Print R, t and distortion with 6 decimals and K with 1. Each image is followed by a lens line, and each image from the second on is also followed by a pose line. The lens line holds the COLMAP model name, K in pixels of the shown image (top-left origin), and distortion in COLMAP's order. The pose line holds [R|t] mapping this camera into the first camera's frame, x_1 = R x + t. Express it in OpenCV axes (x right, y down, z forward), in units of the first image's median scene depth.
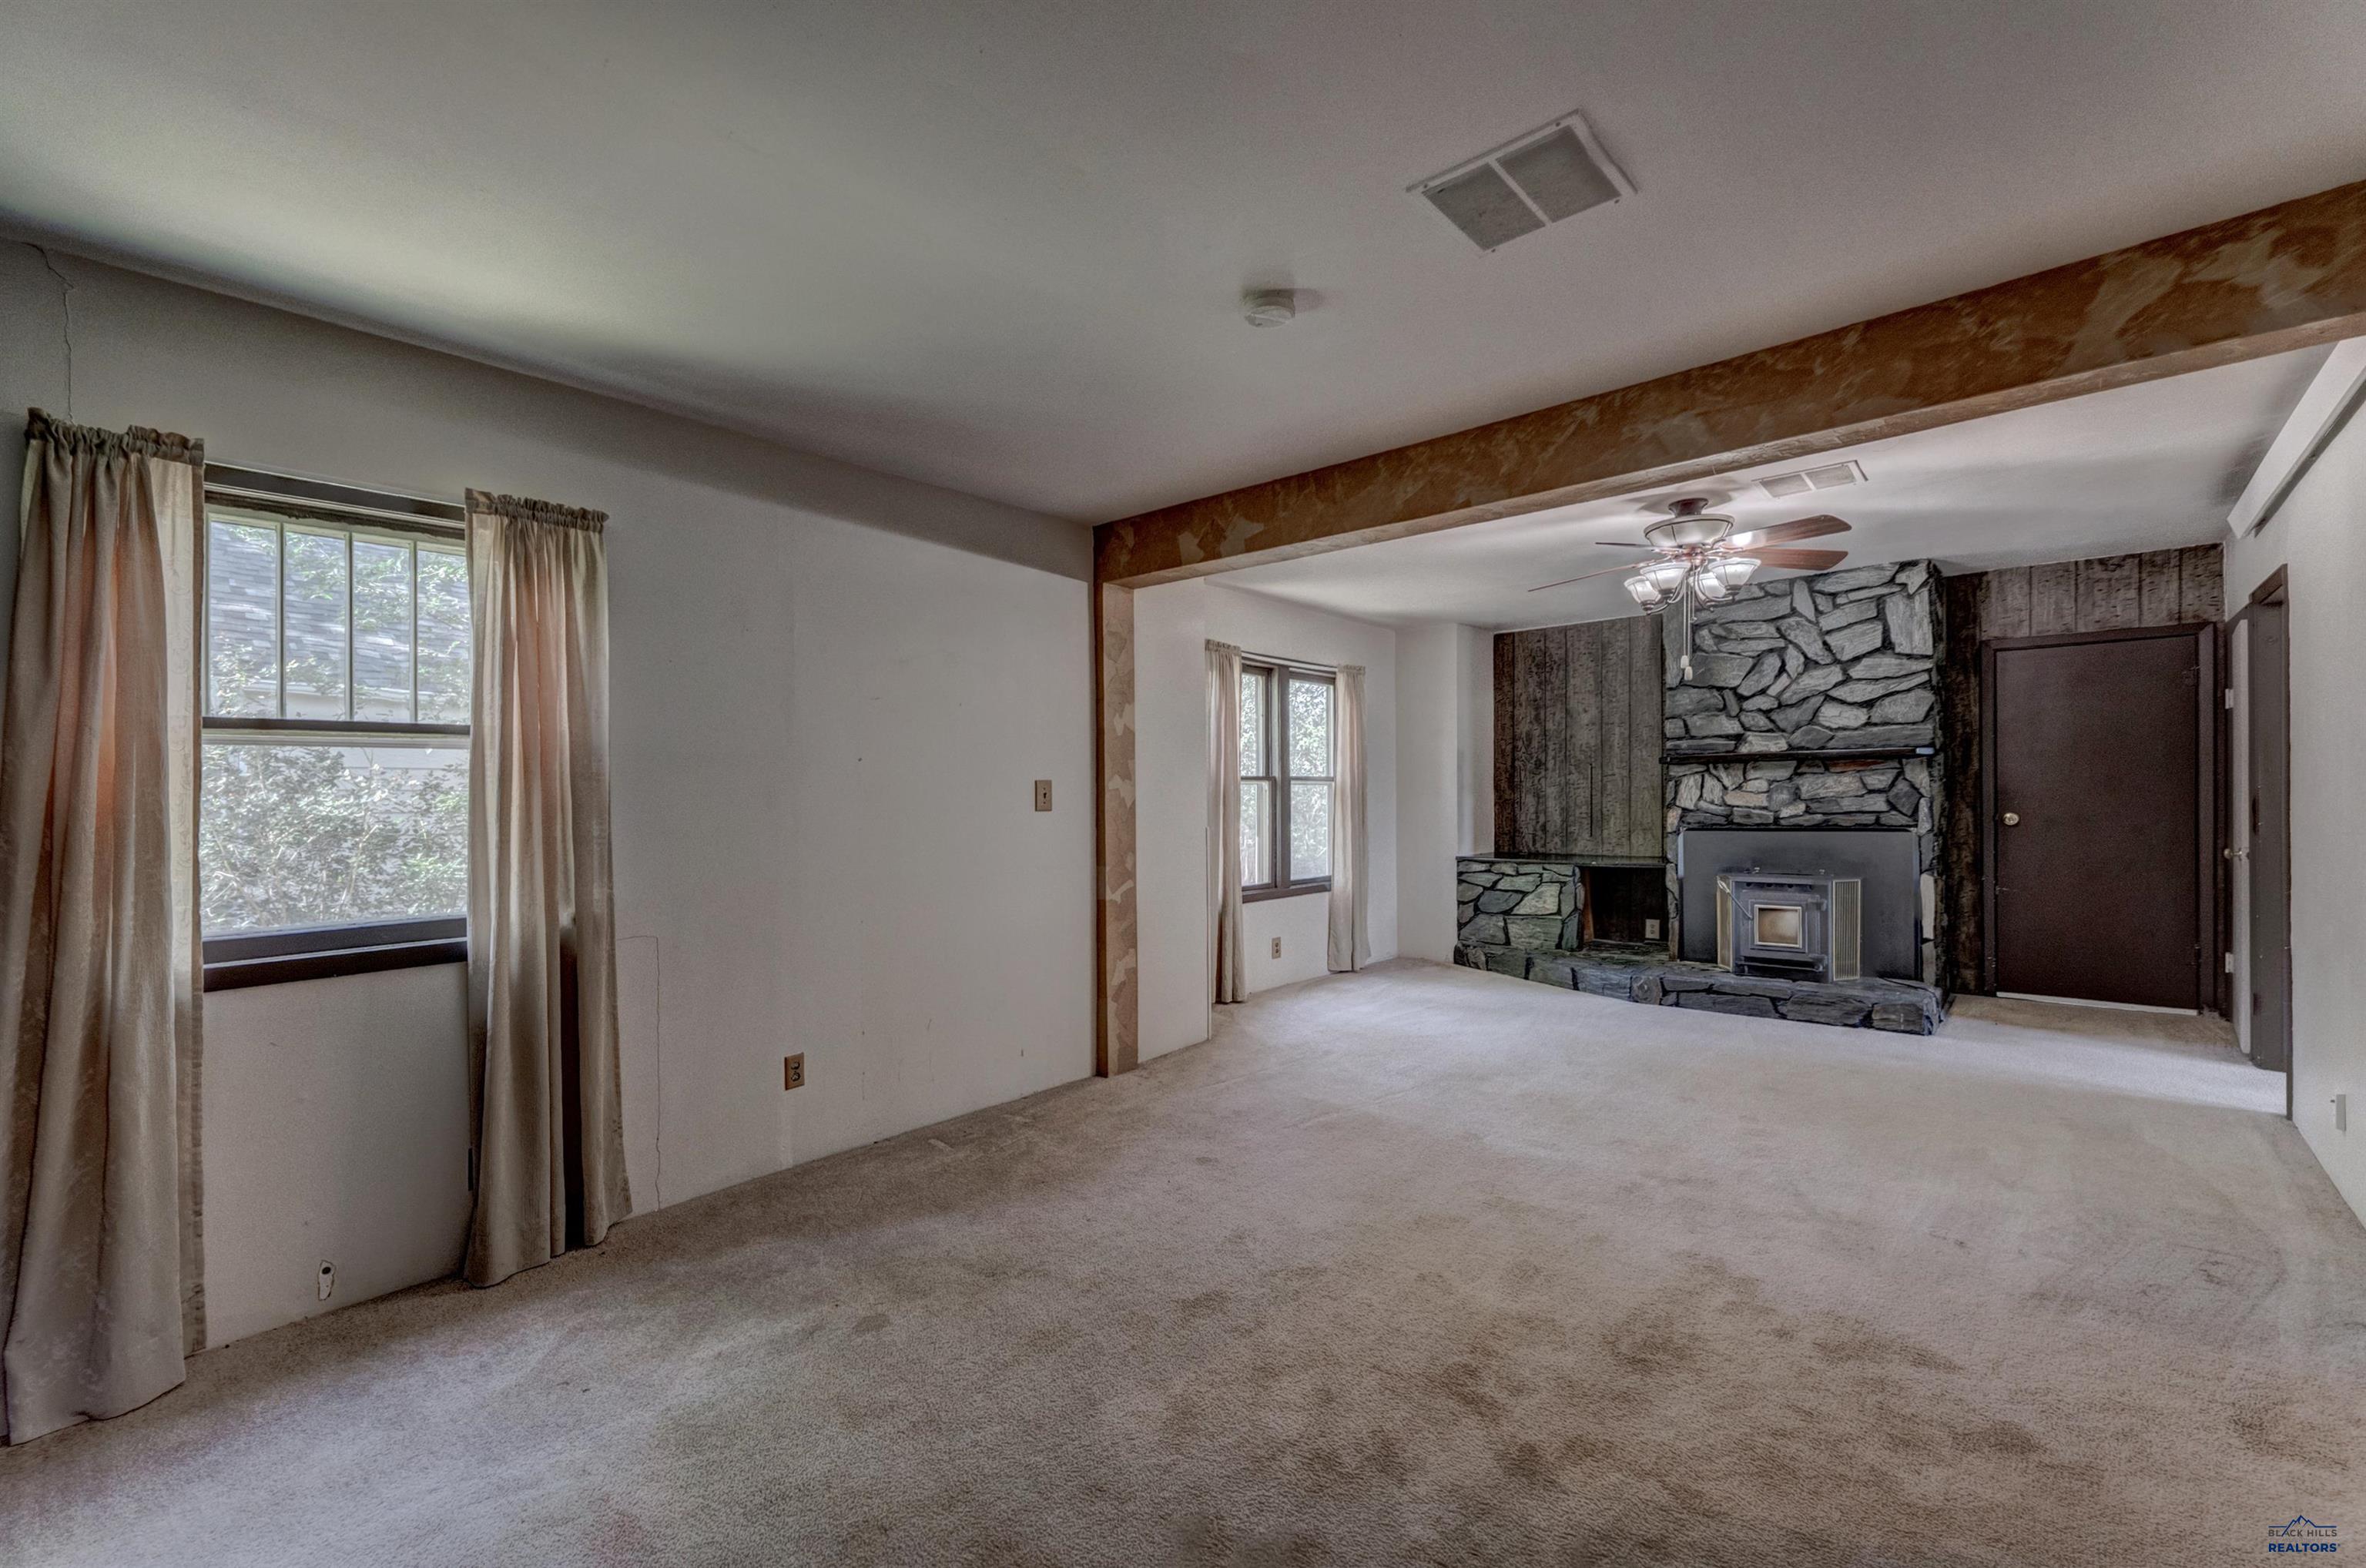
lens RADIAL K [[994.7, 0, 1183.0], [0, 994.7, 784.0], [0, 0, 1]] dist [0.001493, 0.000122]
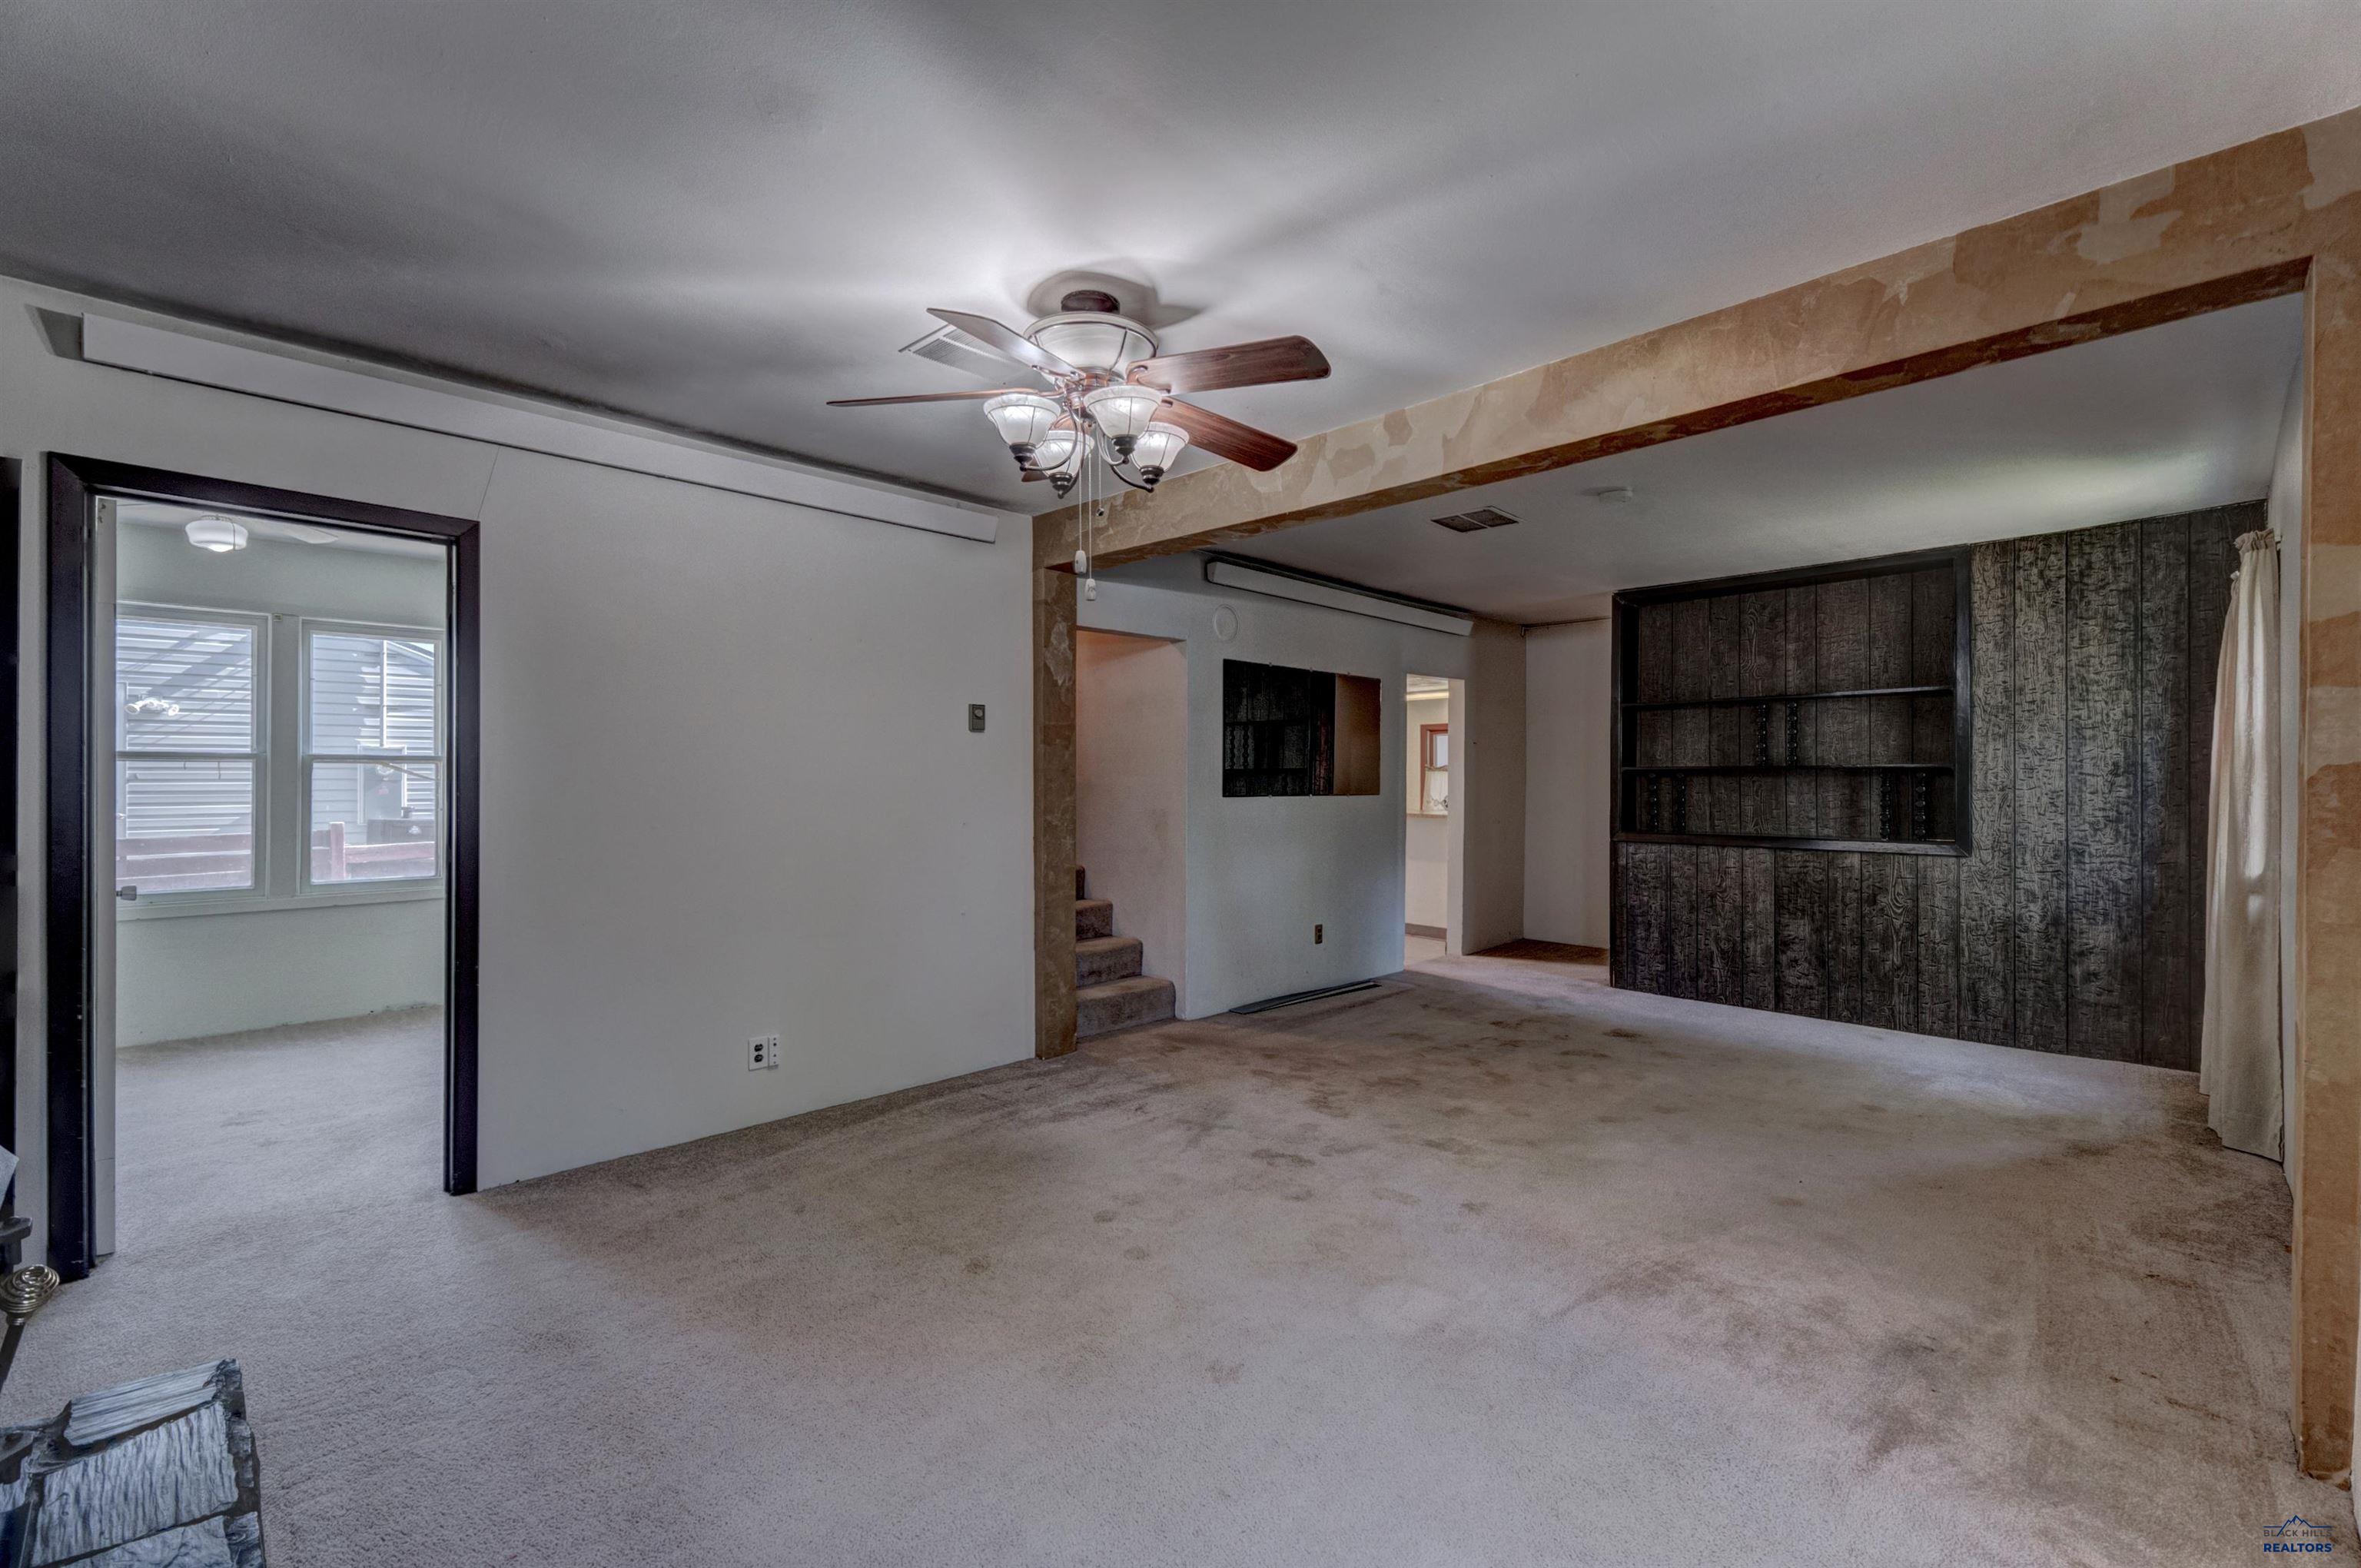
lens RADIAL K [[992.7, 0, 1180.5], [0, 992.7, 784.0], [0, 0, 1]] dist [0.001493, 0.000122]
pose [[-0.997908, 0.002430, 0.064604, 0.723451], [0.002238, 0.999993, -0.003043, 0.014241], [-0.064611, -0.002892, -0.997906, 2.765671]]
